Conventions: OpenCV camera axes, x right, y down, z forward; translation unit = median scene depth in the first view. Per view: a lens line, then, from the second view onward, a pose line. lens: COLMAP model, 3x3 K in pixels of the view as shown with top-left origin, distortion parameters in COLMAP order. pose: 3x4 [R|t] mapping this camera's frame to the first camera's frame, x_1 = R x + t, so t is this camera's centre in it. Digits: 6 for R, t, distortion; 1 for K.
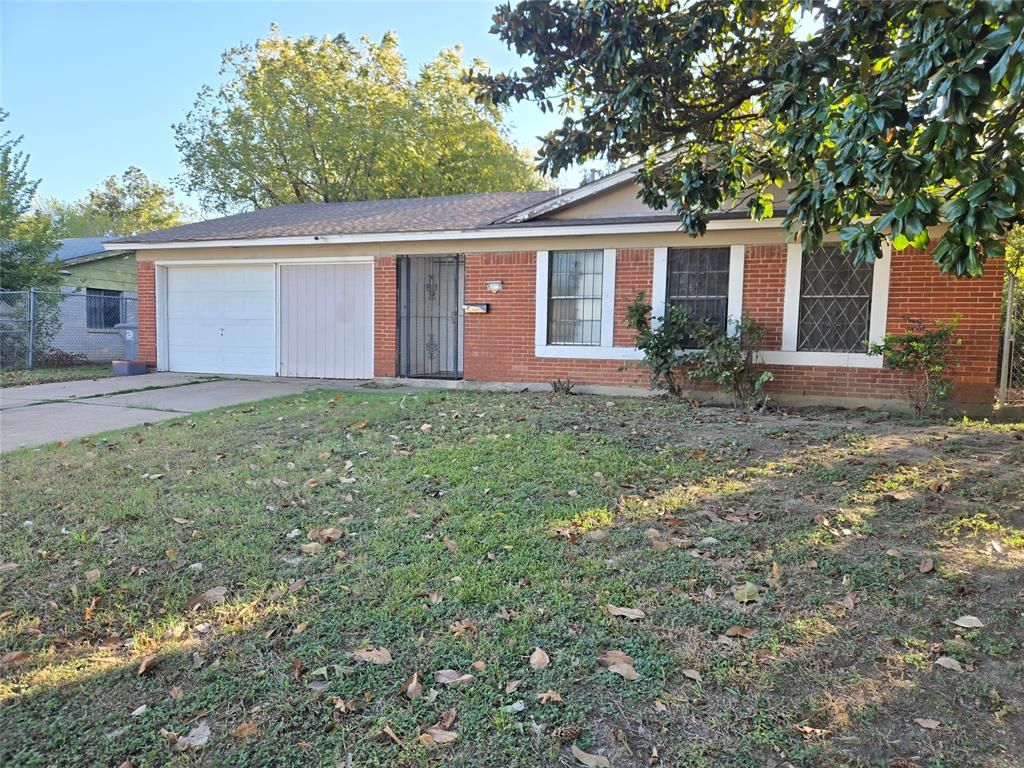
lens RADIAL K [[677.3, 0, 512.0], [0, 677.3, 384.0], [0, 0, 1]] dist [0.062129, -0.000215]
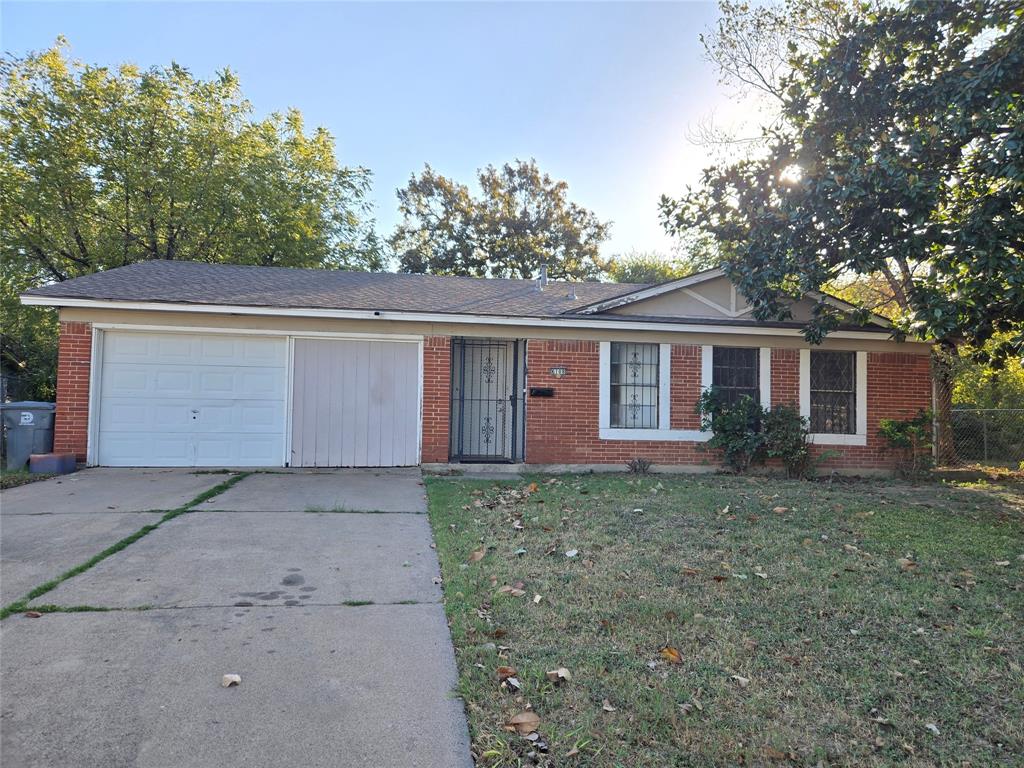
lens RADIAL K [[677.3, 0, 512.0], [0, 677.3, 384.0], [0, 0, 1]] dist [0.062129, -0.000215]
pose [[0.873740, 0.026402, 0.485677, -0.608823], [0.031278, 0.993409, -0.110272, -0.013257], [-0.485387, 0.111540, 0.867155, 0.137105]]
